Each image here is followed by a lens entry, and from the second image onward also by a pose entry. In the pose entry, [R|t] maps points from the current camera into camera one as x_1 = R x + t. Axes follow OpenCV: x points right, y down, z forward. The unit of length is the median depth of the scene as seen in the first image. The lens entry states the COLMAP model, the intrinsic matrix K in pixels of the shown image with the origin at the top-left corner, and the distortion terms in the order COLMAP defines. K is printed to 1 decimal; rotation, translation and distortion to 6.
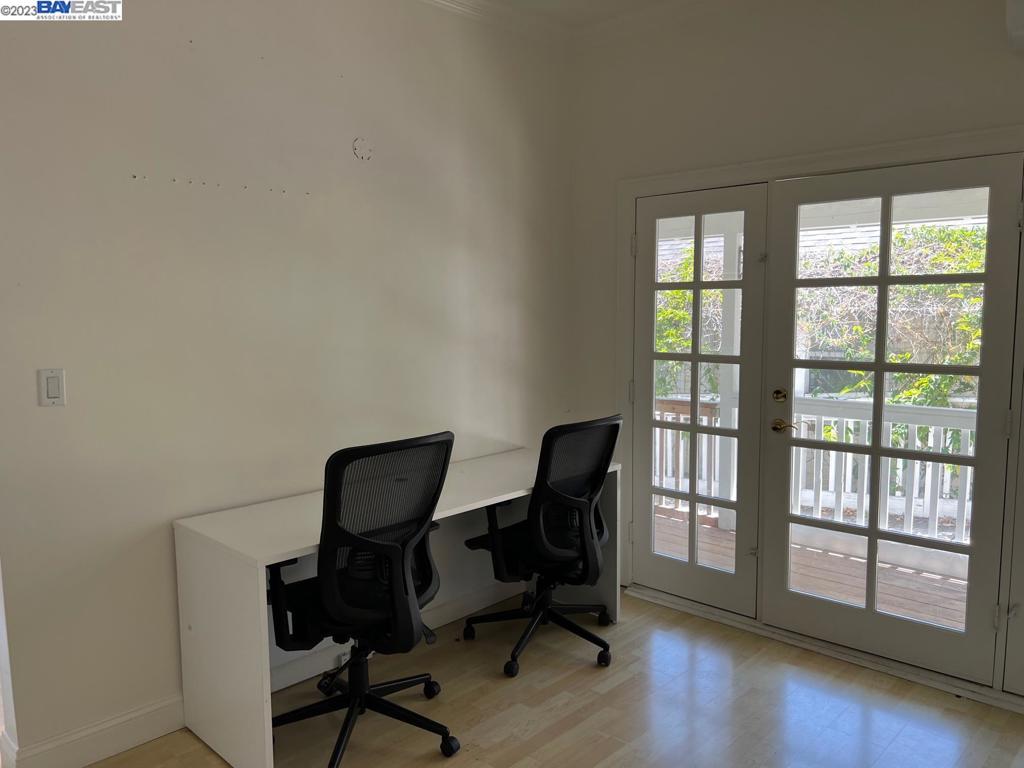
lens RADIAL K [[766.4, 0, 515.8], [0, 766.4, 391.6], [0, 0, 1]] dist [0.059988, -0.071708]
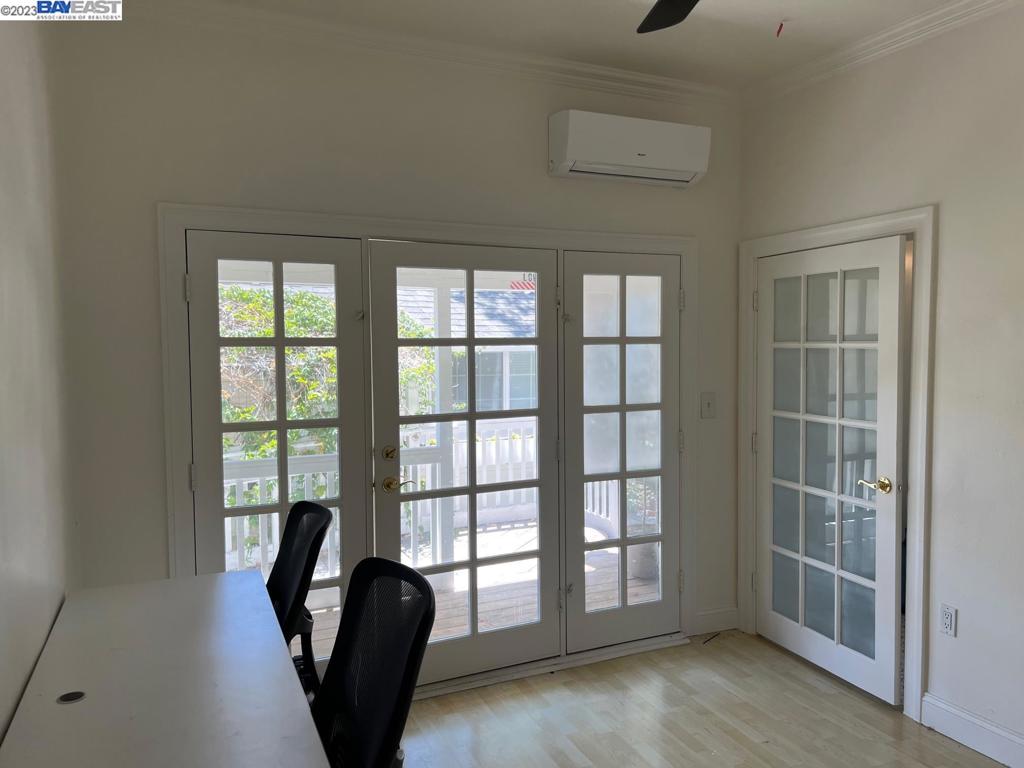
lens RADIAL K [[766.4, 0, 513.5], [0, 766.4, 387.8], [0, 0, 1]] dist [0.059988, -0.071708]
pose [[0.376015, -0.035324, 0.925940, -0.521692], [0.116663, 0.993126, -0.009489, -0.051531], [-0.919240, 0.111591, 0.377552, 0.477358]]
